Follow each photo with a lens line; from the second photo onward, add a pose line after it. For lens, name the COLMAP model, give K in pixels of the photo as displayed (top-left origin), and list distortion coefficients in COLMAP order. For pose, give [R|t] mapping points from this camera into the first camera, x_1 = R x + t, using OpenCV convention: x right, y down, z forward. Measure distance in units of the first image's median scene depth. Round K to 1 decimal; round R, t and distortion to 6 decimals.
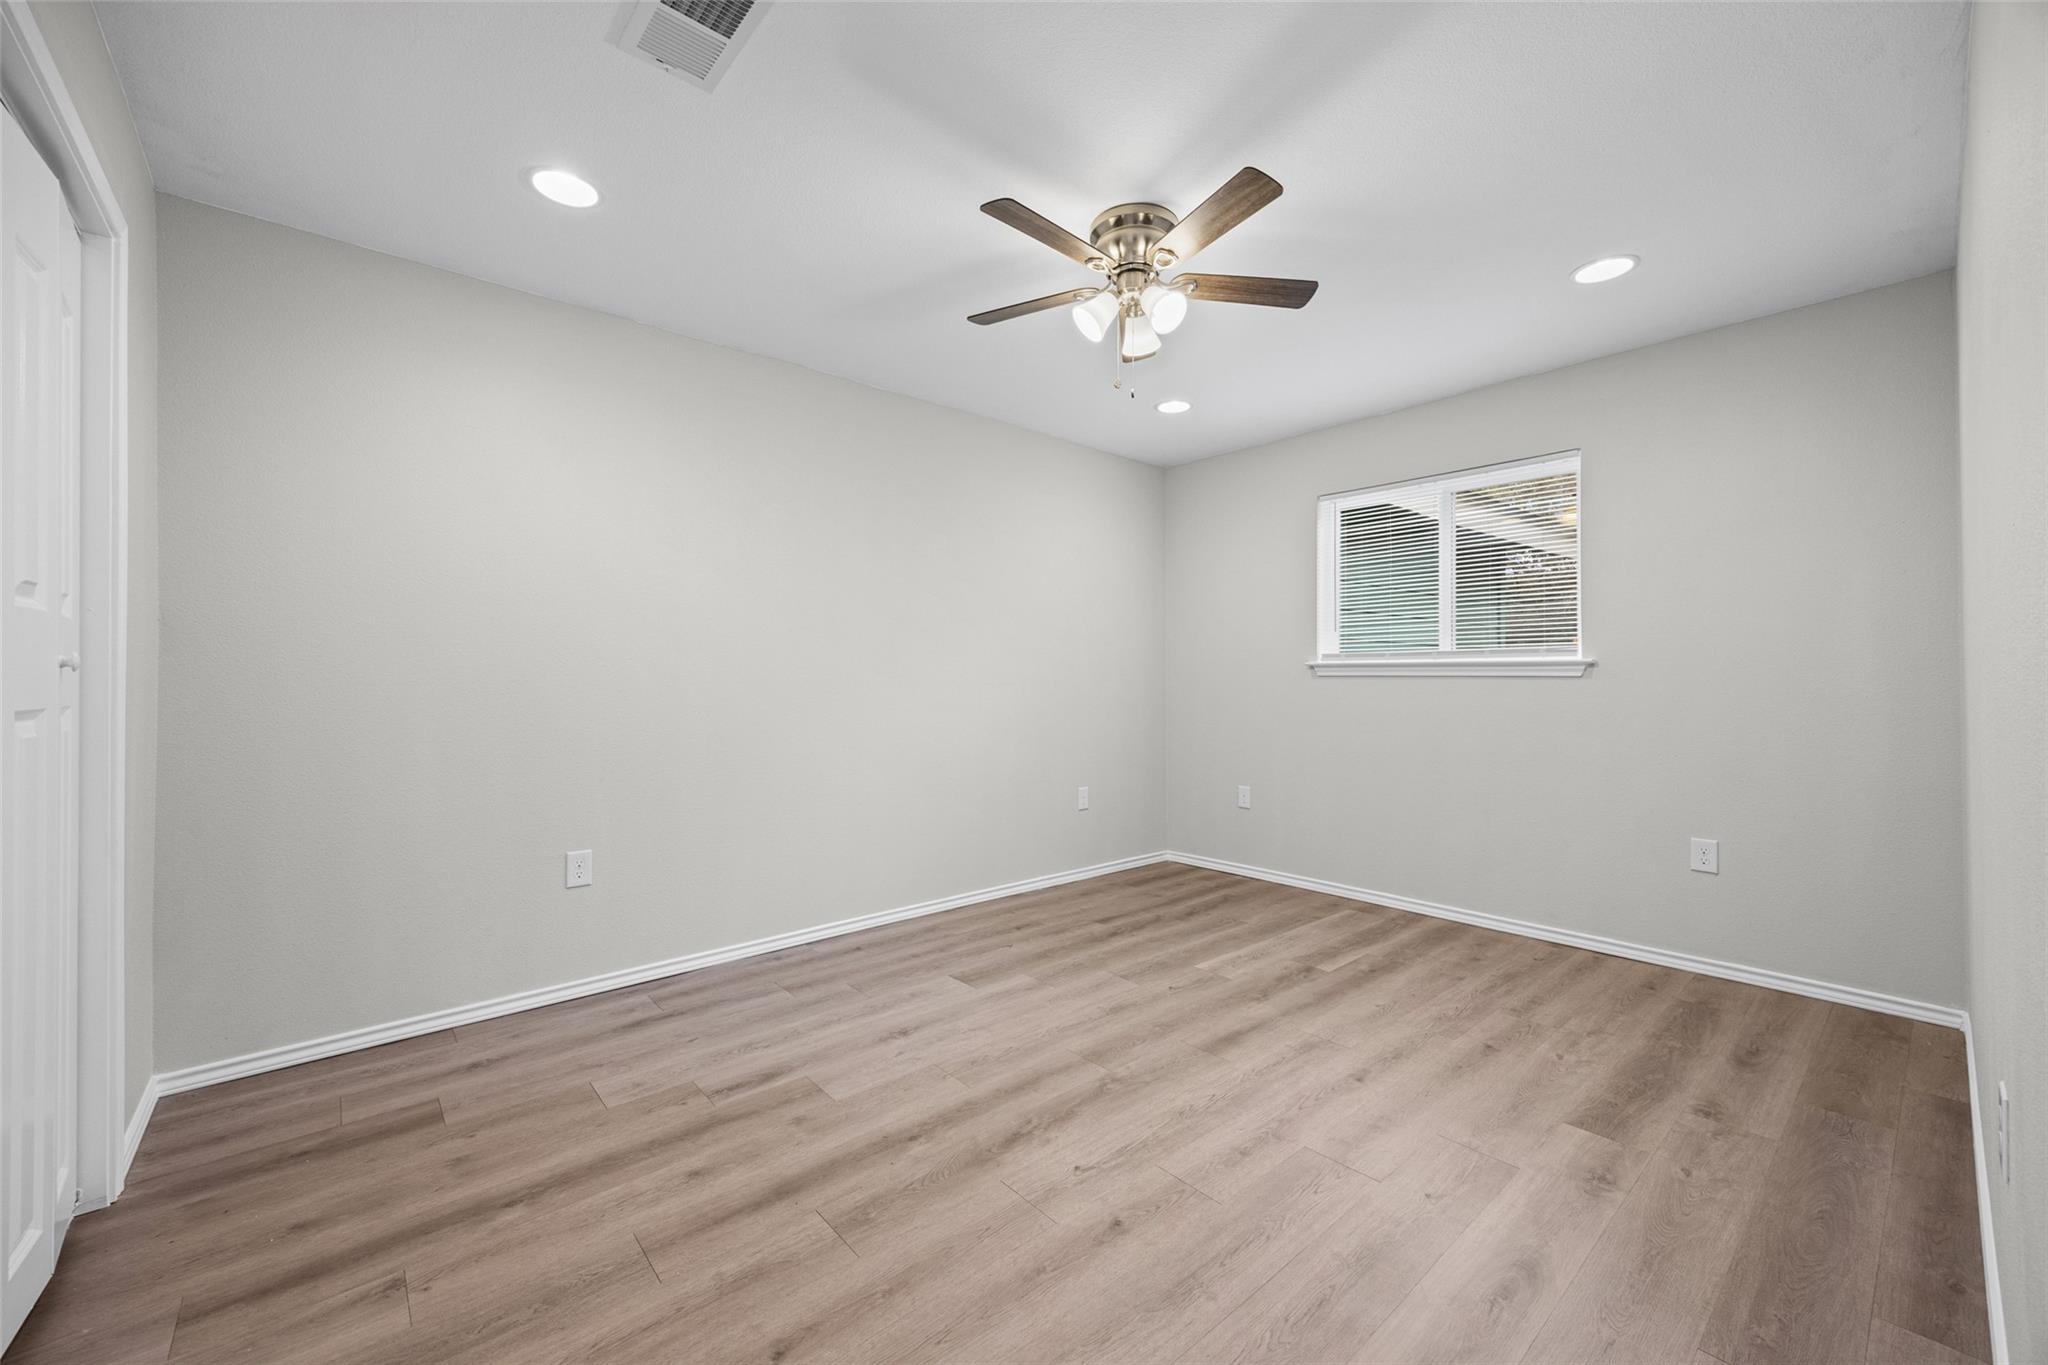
lens RADIAL K [[792.1, 0, 1022.2], [0, 792.1, 675.1], [0, 0, 1]] dist [-0.011336, 0.000752]
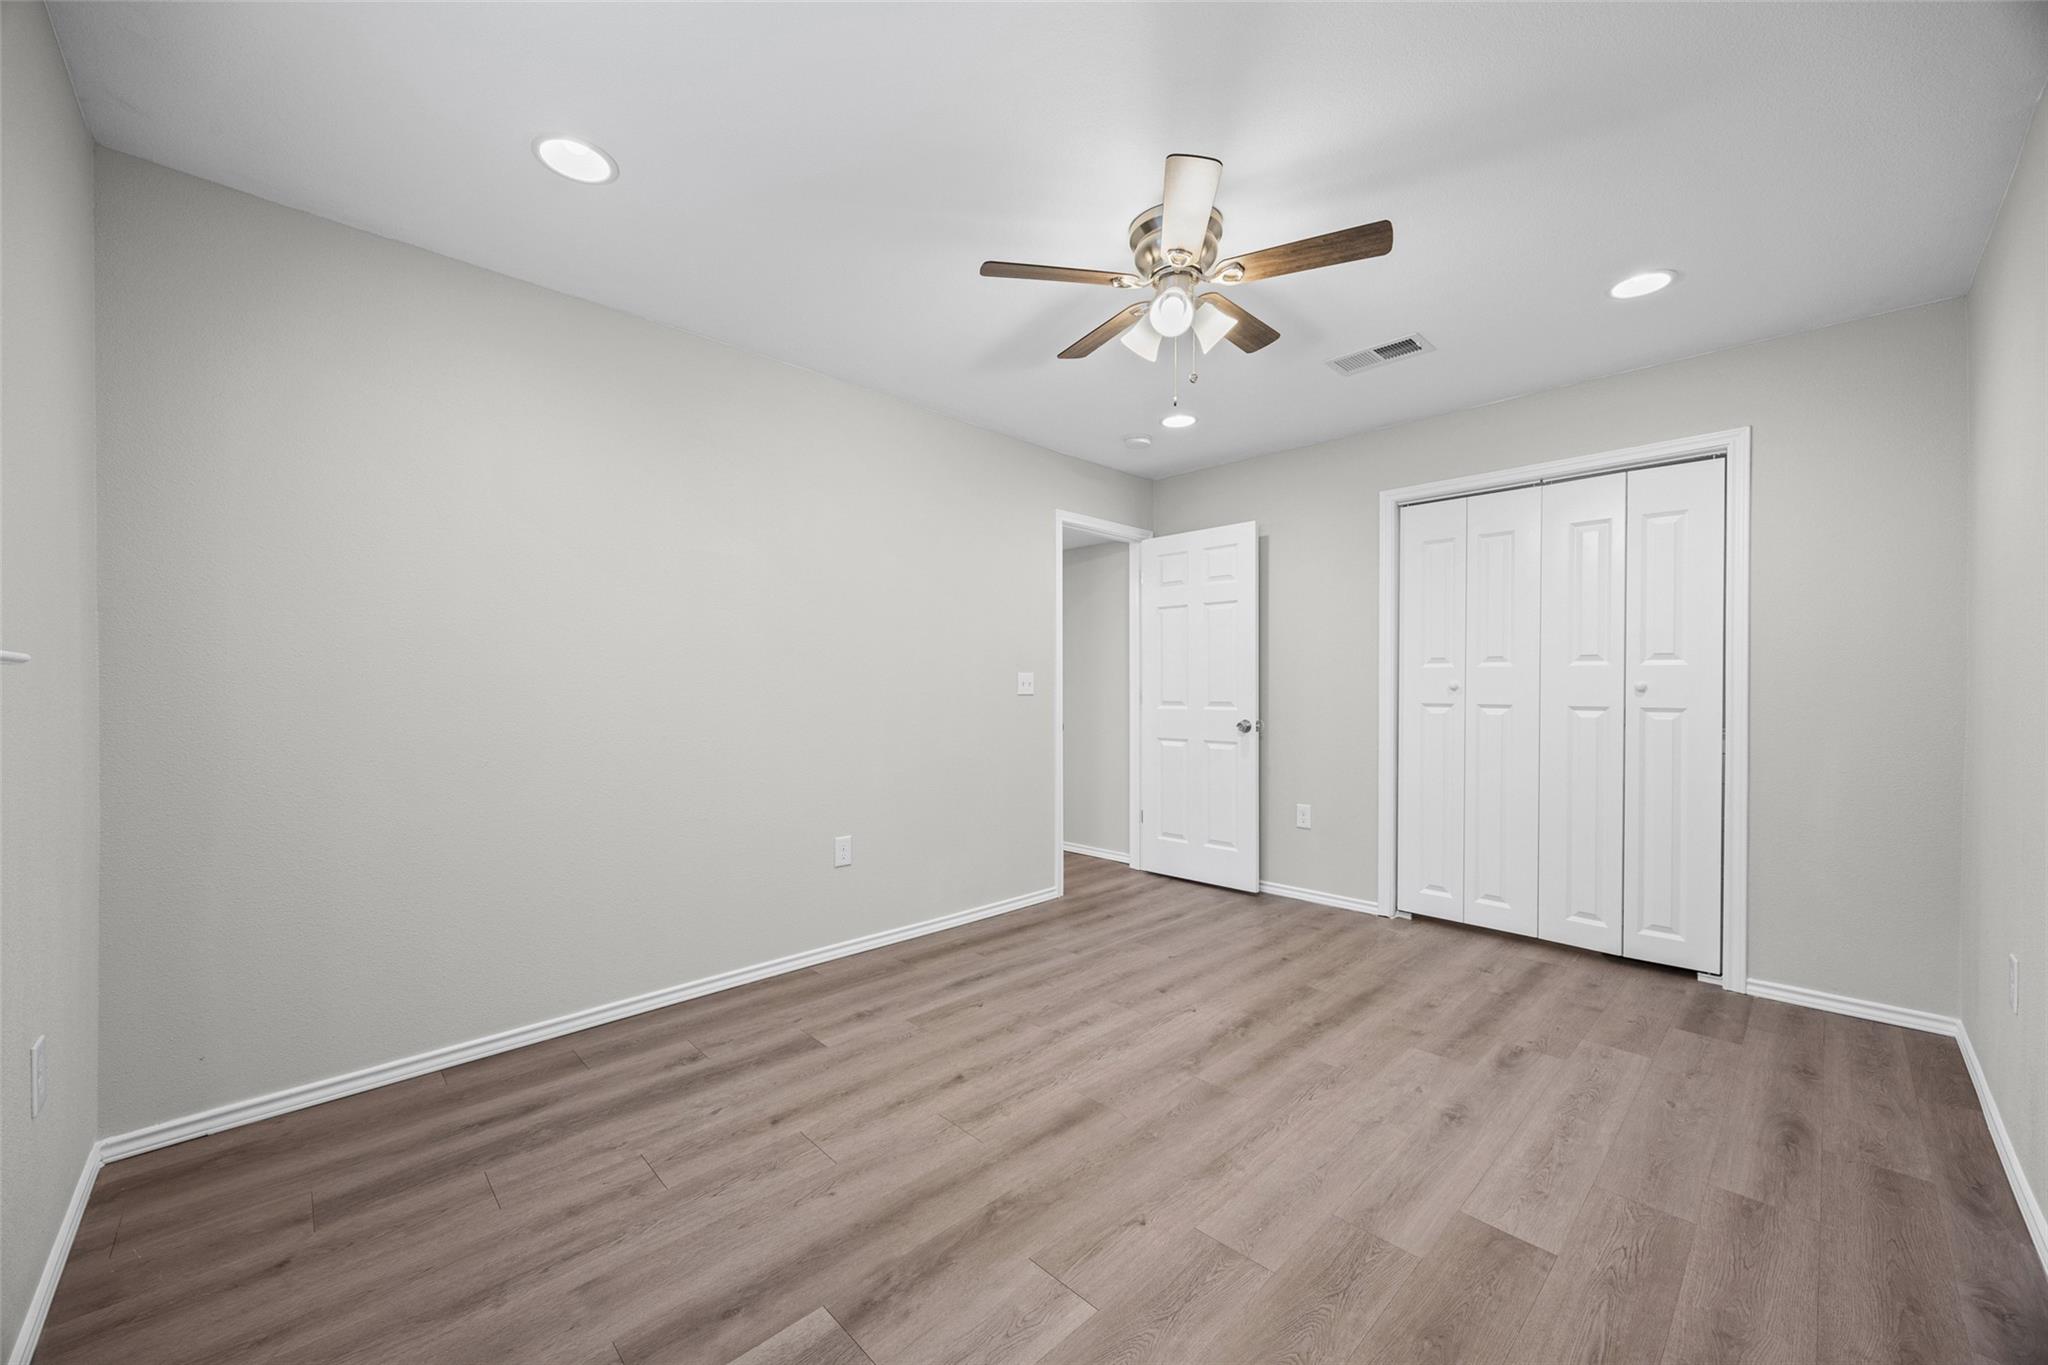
lens RADIAL K [[792.1, 0, 1020.8], [0, 792.1, 699.5], [0, 0, 1]] dist [-0.011336, 0.000752]
pose [[-0.998249, 0.004473, -0.058990, 0.398602], [0.003754, 0.999917, 0.012285, -0.004908], [0.059040, 0.012042, -0.998183, 2.018263]]
